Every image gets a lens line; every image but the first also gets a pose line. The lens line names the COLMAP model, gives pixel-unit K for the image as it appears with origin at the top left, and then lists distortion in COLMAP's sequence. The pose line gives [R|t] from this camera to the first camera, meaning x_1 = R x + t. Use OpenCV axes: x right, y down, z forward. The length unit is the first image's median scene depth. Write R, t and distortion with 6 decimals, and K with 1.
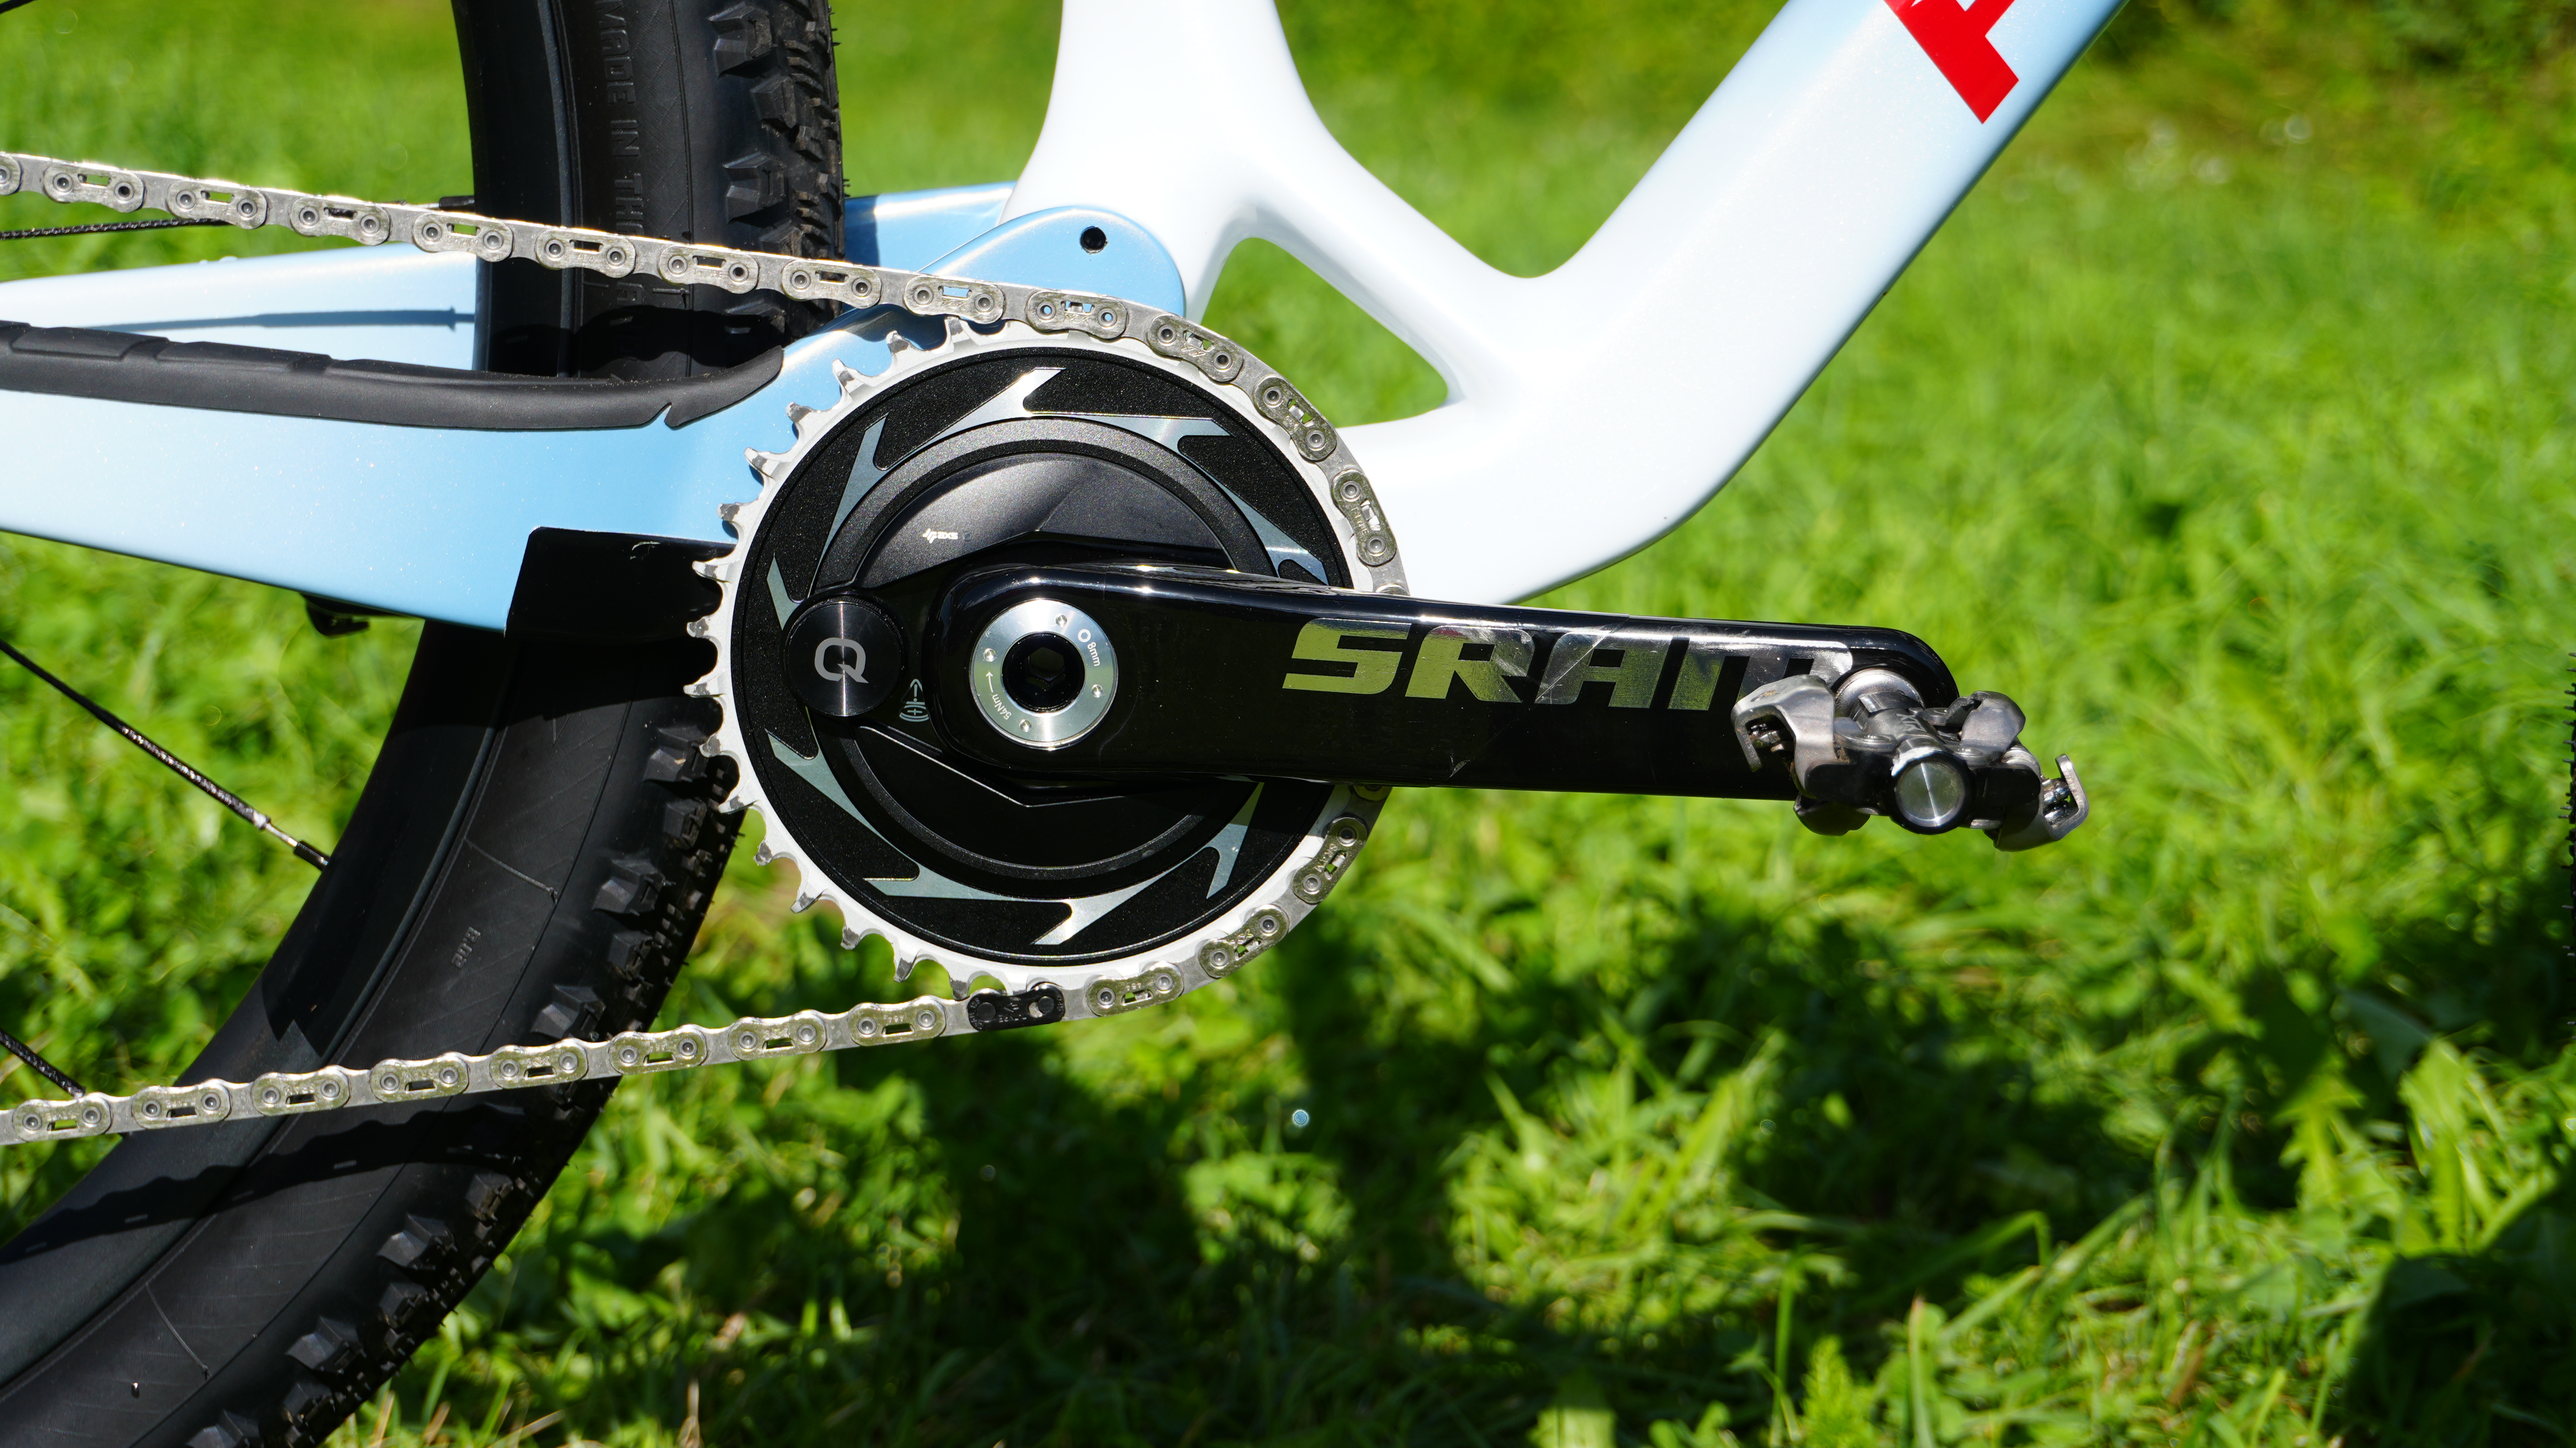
lens RADIAL K [[4996.7, 0, 1283.4], [0, 4996.7, 733.7], [0, 0, 1]] dist [-0.004697, 0.000000]
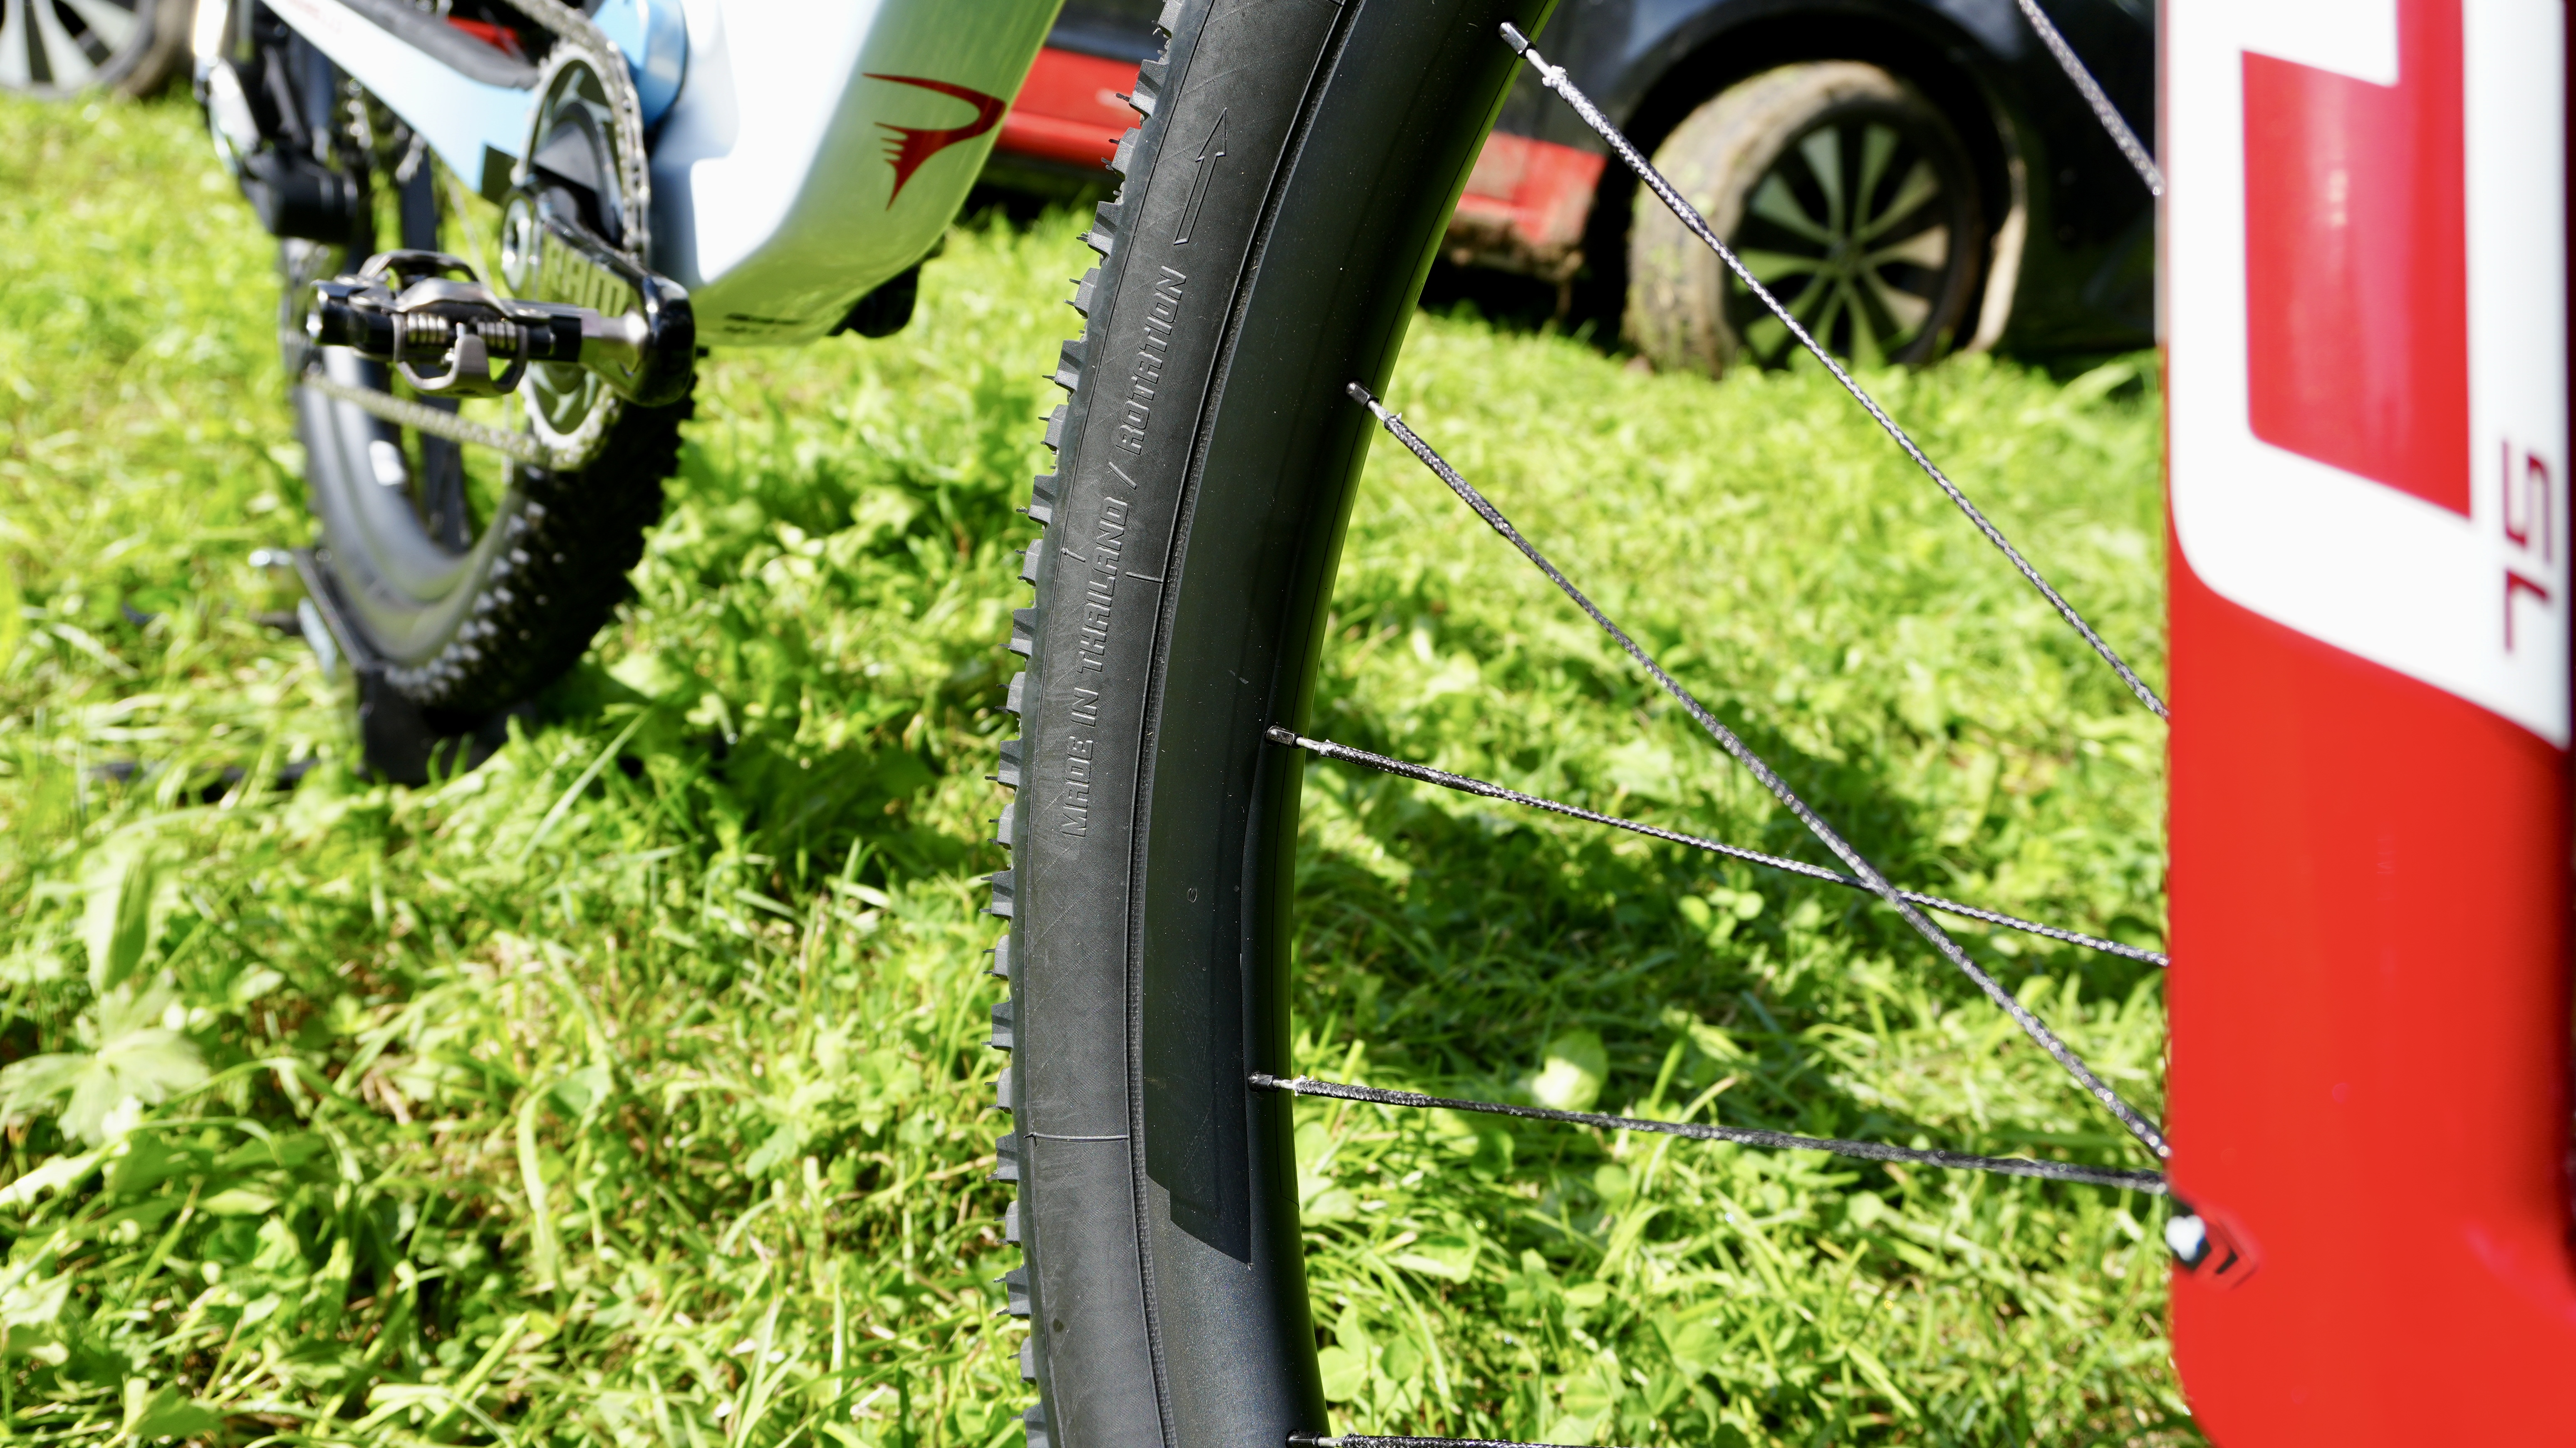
lens RADIAL K [[2077.0, 0, 1275.4], [0, 2077.0, 696.2], [0, 0, 1]] dist [0.011742, 0.001214]
pose [[0.550208, 0.292345, -0.782180, 0.671469], [-0.293600, 0.944630, 0.146535, -0.044993], [0.781710, 0.149023, 0.605575, 0.778364]]
